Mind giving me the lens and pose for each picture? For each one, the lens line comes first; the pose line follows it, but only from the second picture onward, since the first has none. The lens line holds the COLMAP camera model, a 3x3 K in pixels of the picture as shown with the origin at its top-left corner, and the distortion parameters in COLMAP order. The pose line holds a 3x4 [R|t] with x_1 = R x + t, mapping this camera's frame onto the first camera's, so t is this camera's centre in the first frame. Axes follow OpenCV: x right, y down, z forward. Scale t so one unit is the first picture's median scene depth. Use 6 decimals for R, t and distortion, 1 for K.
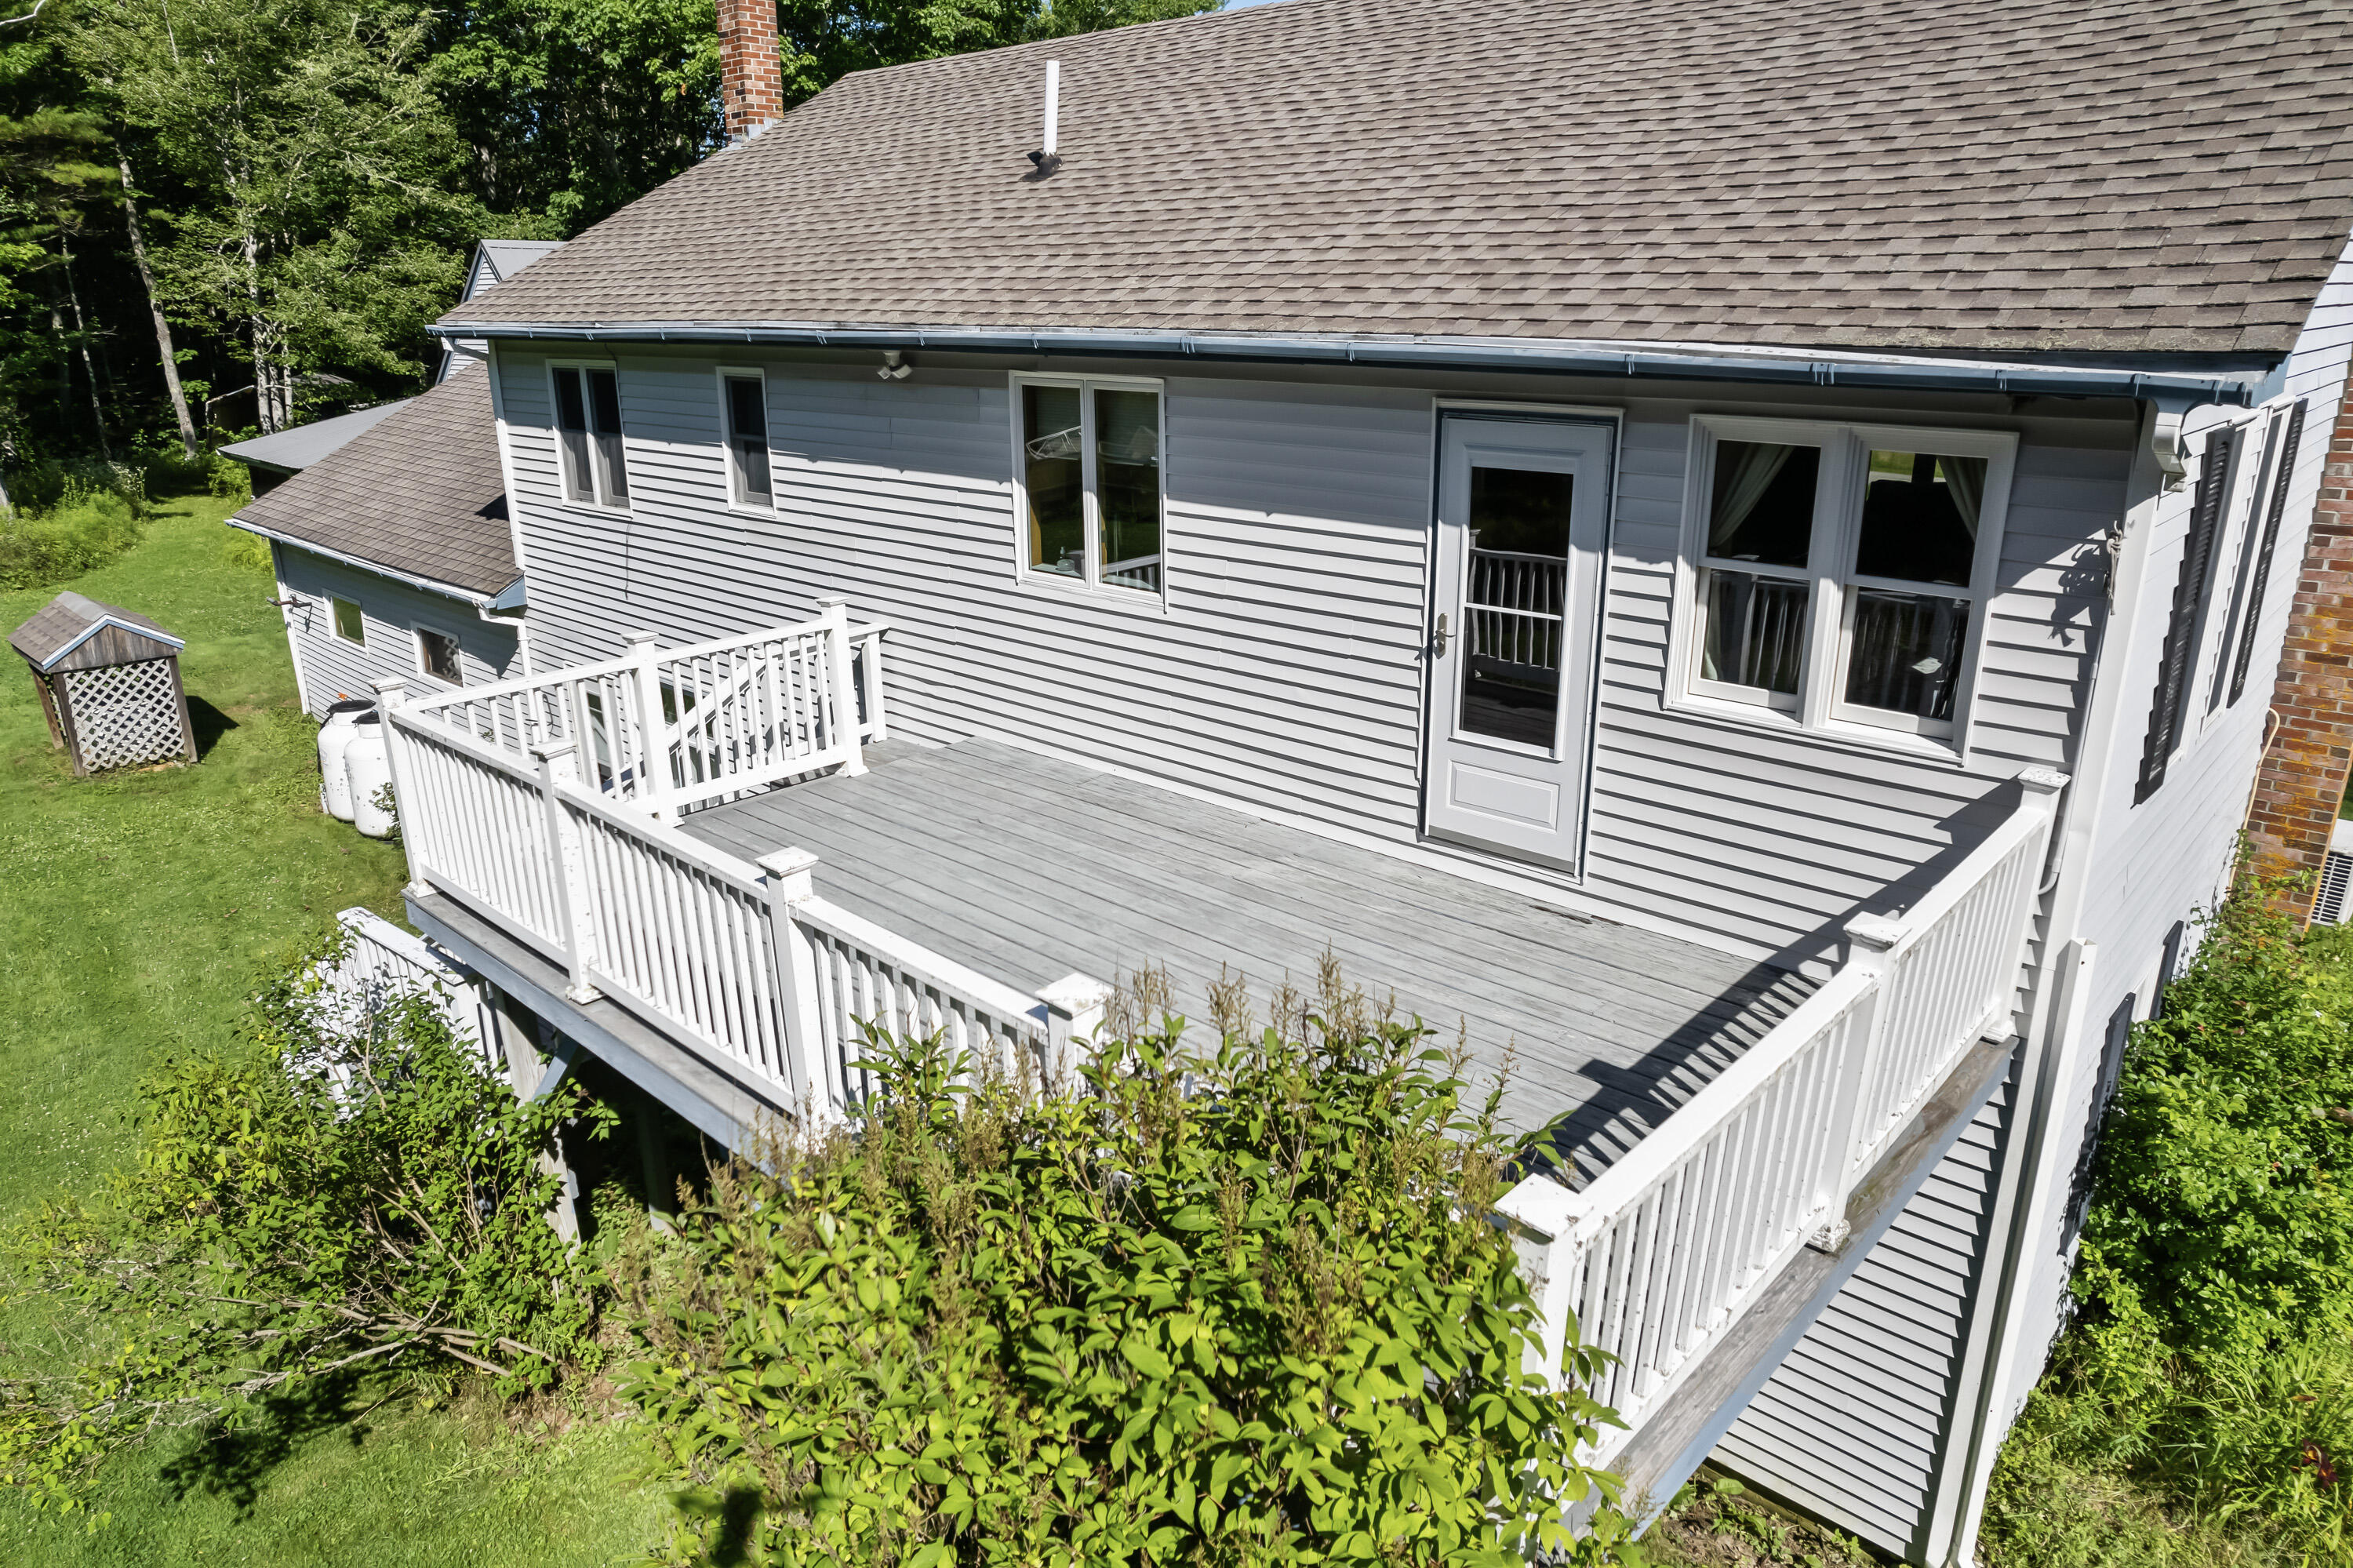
lens RADIAL K [[1506.9, 0, 1175.5], [0, 1506.9, 805.7], [0, 0, 1]] dist [-0.068928, 0.059084]
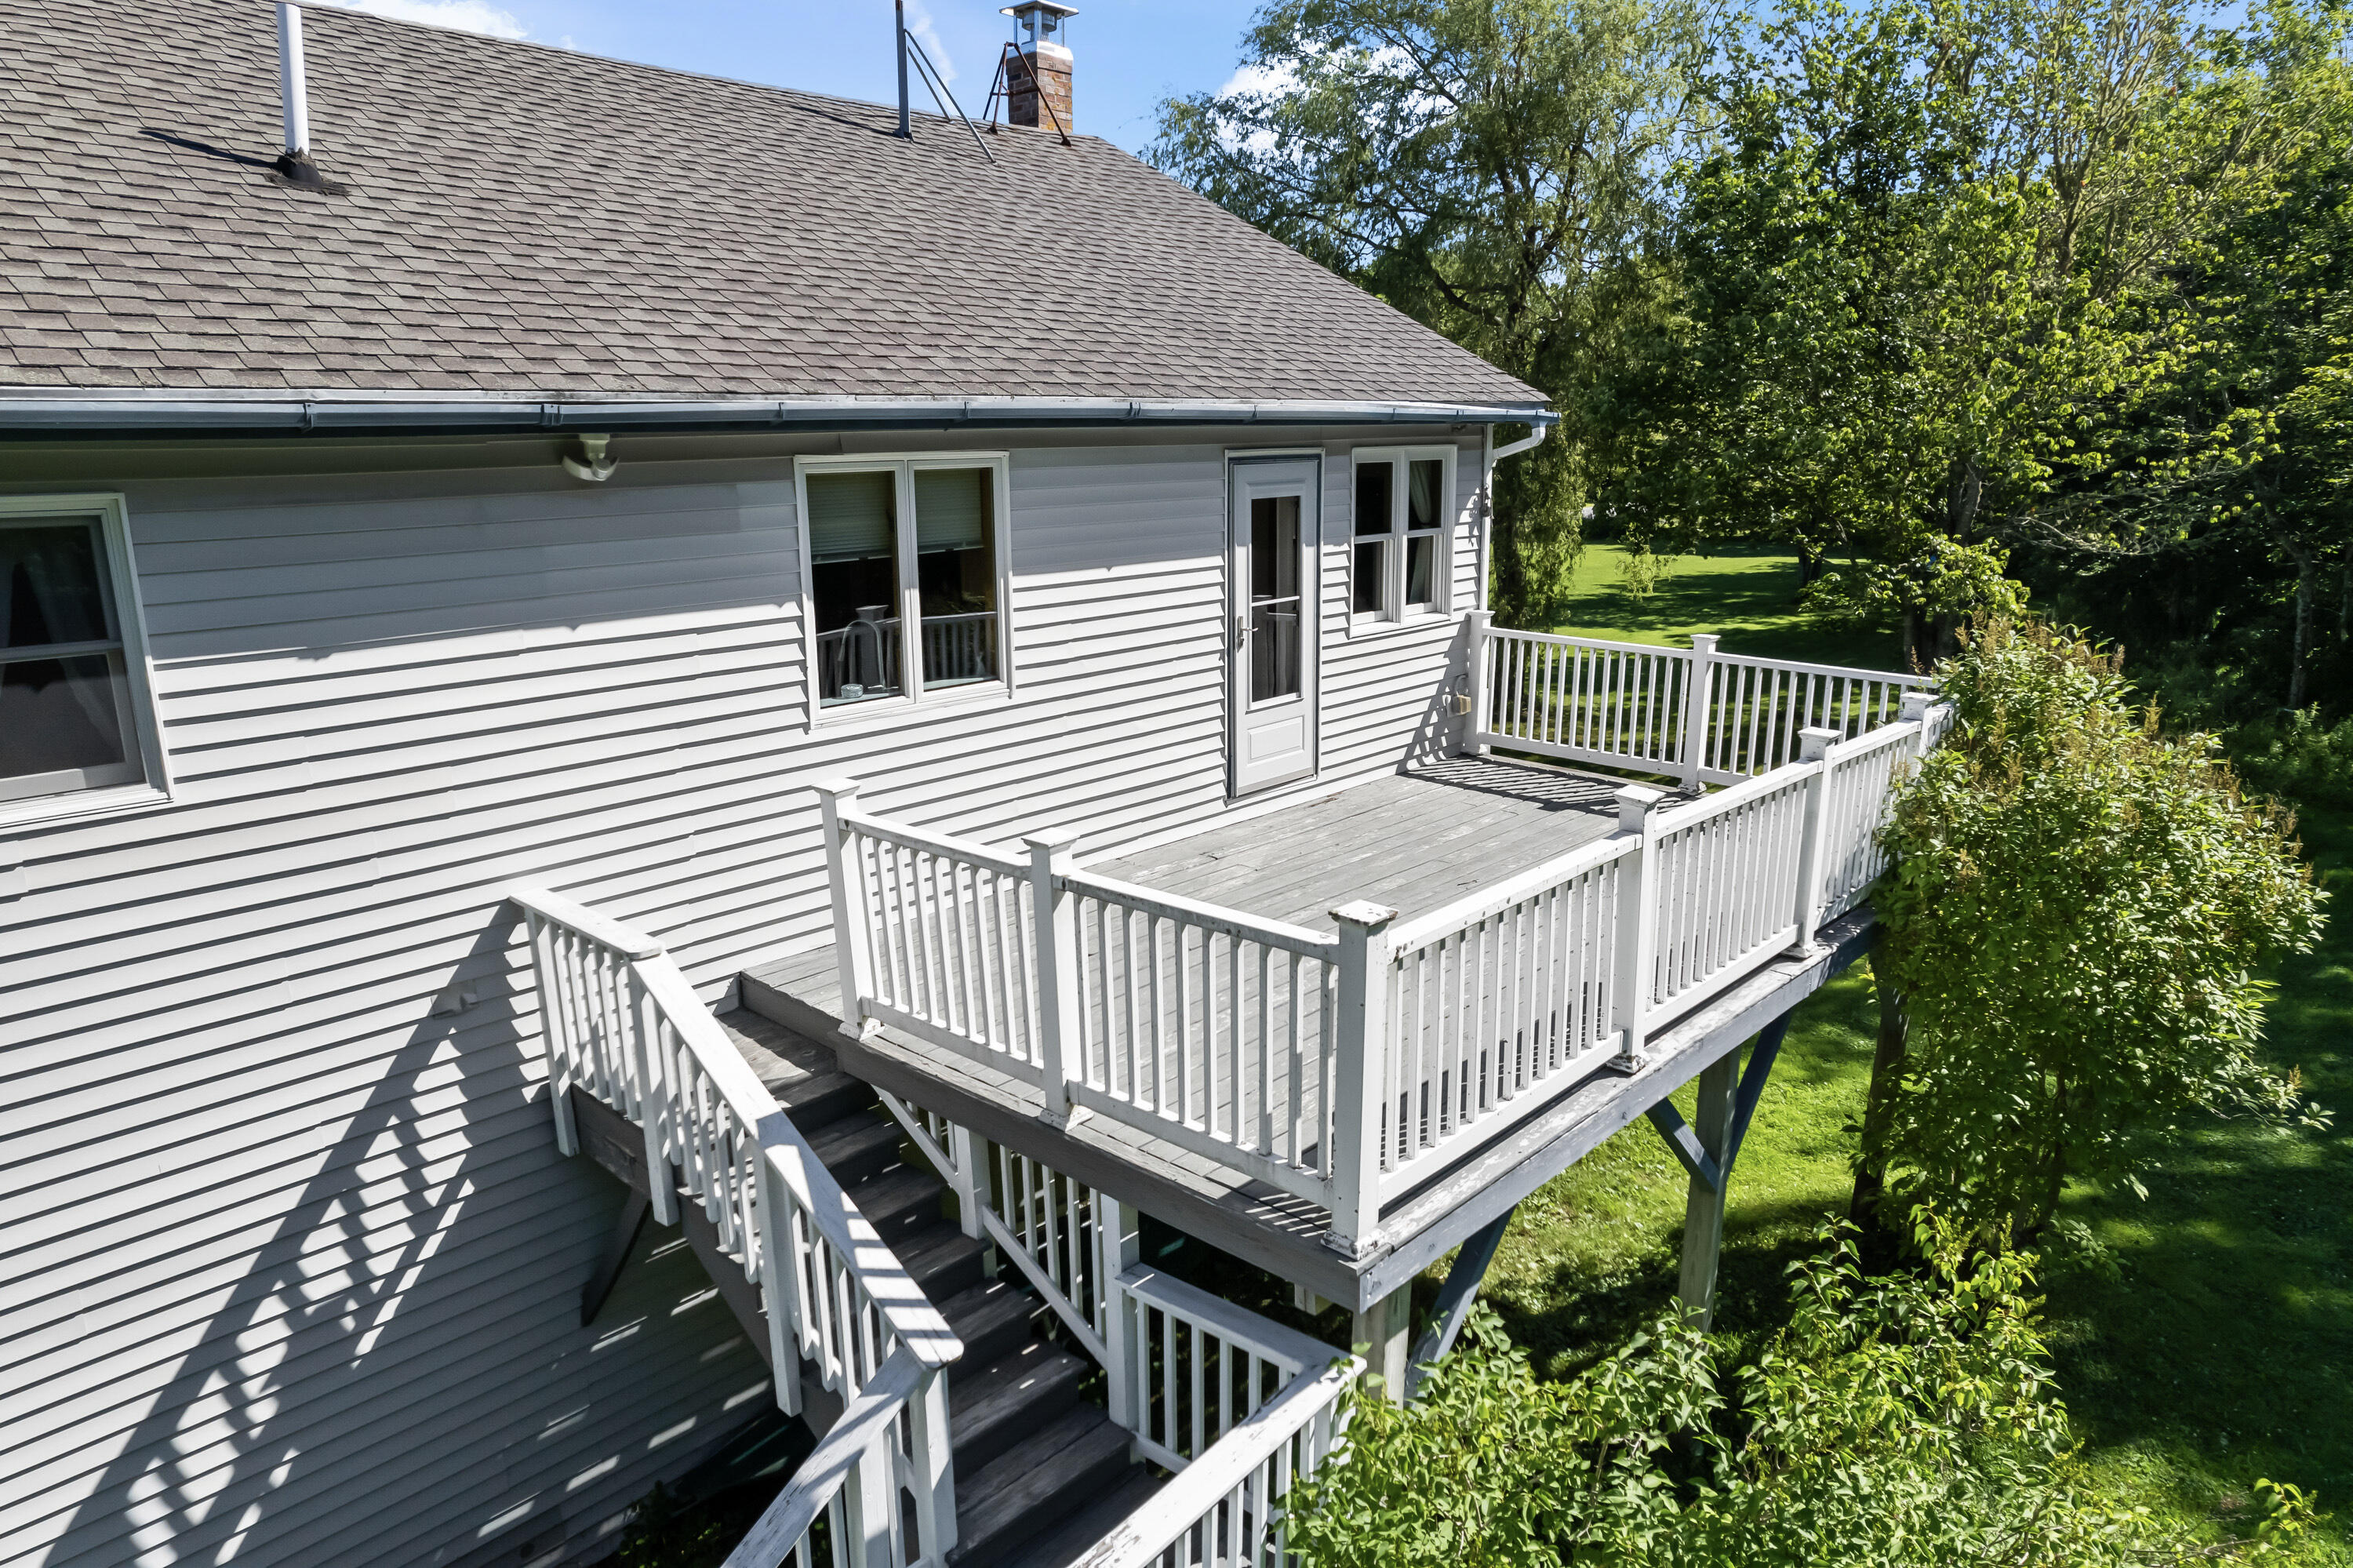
lens RADIAL K [[1506.9, 0, 1175.5], [0, 1506.9, 805.7], [0, 0, 1]] dist [-0.068928, 0.059084]
pose [[-0.001477, -0.234374, 0.972145, -1.042338], [0.341072, 0.913736, 0.220810, -0.265347], [-0.940036, 0.331898, 0.078589, 0.942977]]
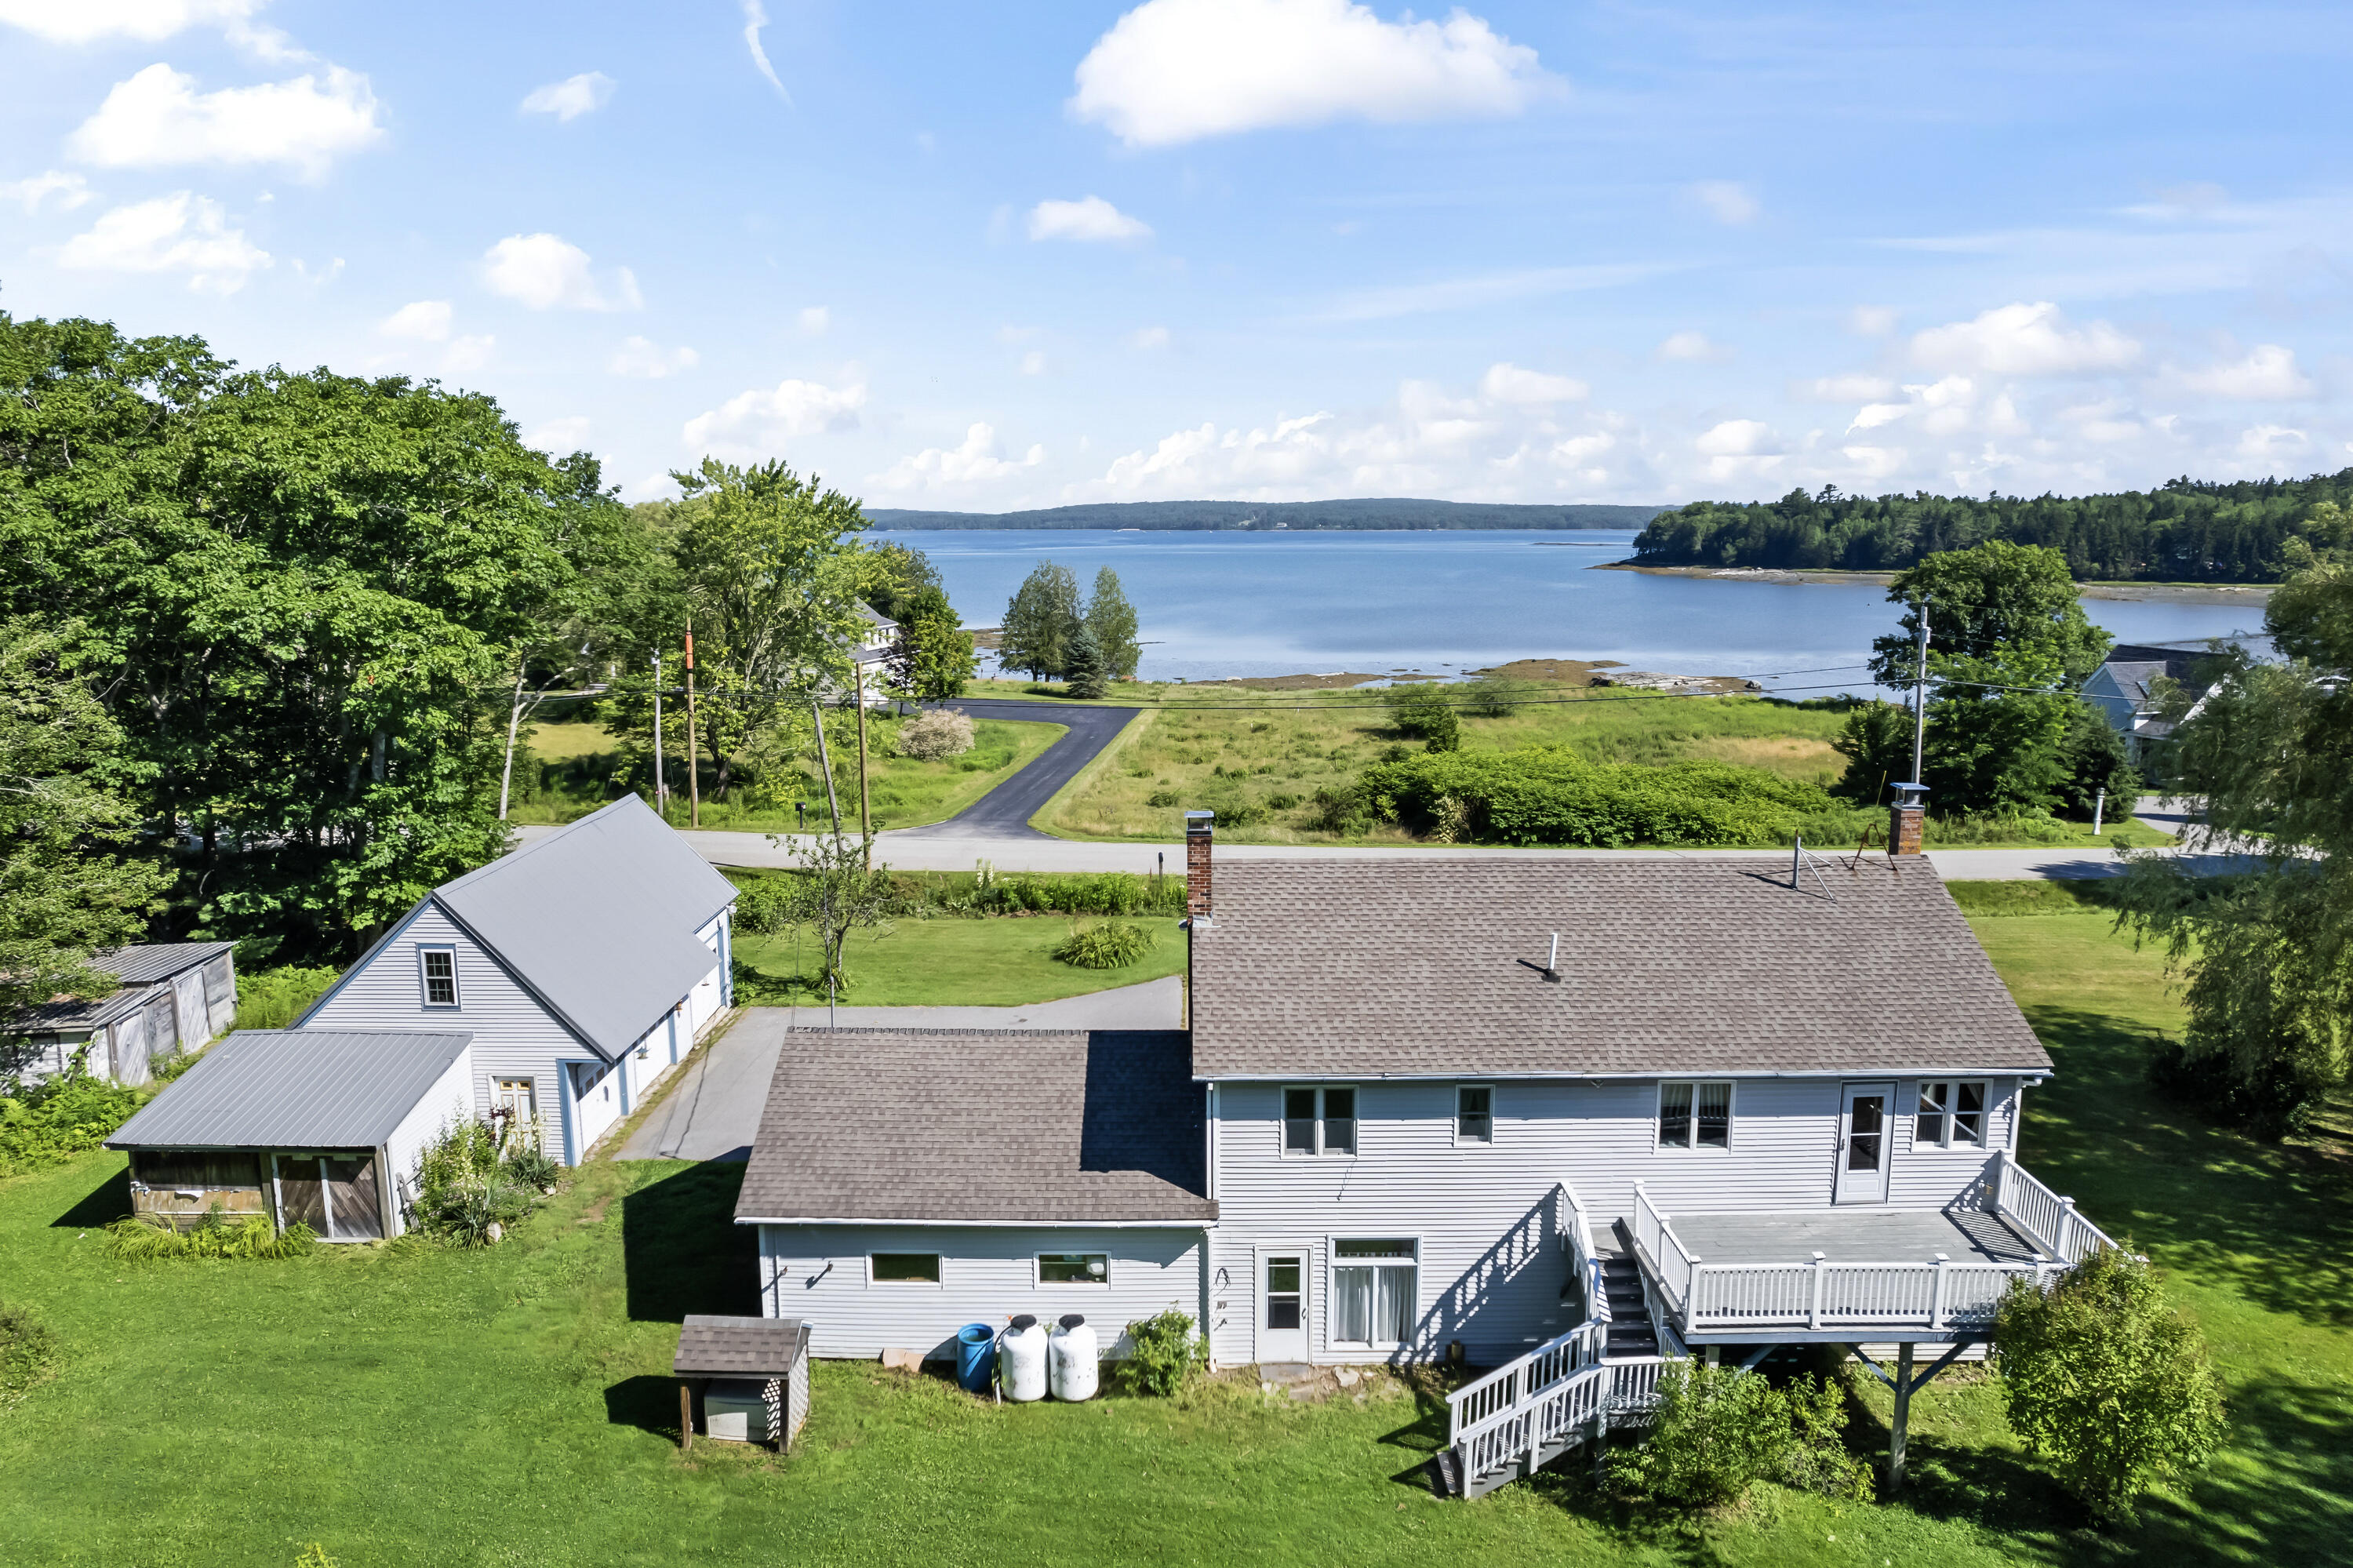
lens RADIAL K [[1540.7, 0, 1182.4], [0, 1540.7, 760.6], [0, 0, 1]] dist [-0.042600, 0.024339]
pose [[0.731456, -0.101241, 0.674331, -2.976096], [0.223658, 0.969829, -0.097000, -0.900671], [-0.644165, 0.221770, 0.732031, -0.713724]]
